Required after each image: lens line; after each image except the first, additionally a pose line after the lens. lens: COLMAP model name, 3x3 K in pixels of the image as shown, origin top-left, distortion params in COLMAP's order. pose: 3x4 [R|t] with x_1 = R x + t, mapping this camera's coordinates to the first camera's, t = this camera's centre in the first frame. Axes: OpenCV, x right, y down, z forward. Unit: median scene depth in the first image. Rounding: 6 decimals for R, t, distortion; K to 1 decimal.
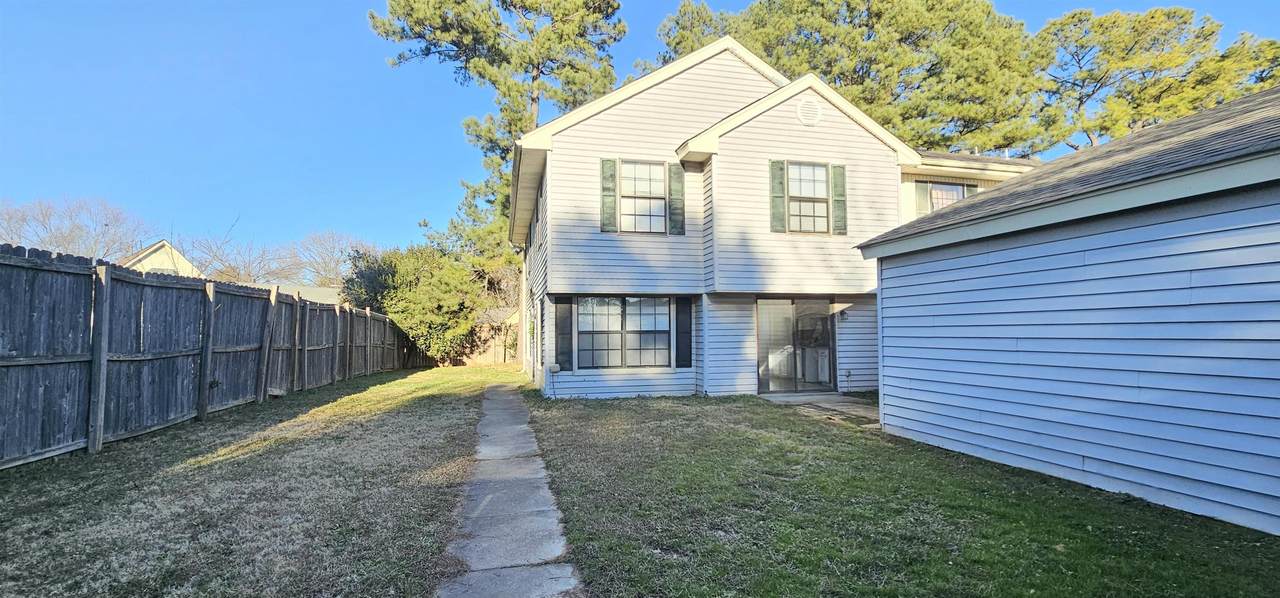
lens RADIAL K [[576.0, 0, 637.6], [0, 576.0, 288.8], [0, 0, 1]] dist [-0.002090, -0.000155]
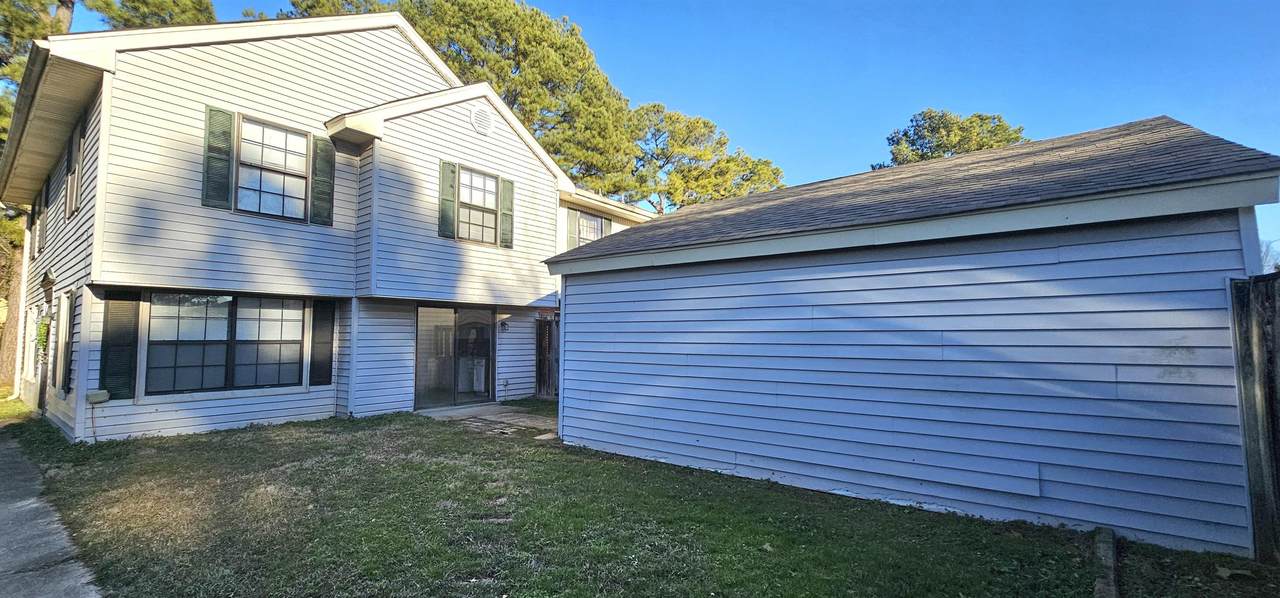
lens RADIAL K [[520.2, 0, 640.0], [0, 520.2, 299.0], [0, 0, 1]] dist [0.002109, 0.000146]
pose [[0.770205, 0.053671, 0.635534, -0.047181], [-0.057820, 0.998226, -0.014228, -0.003097], [-0.635170, -0.025788, 0.771942, 0.128782]]
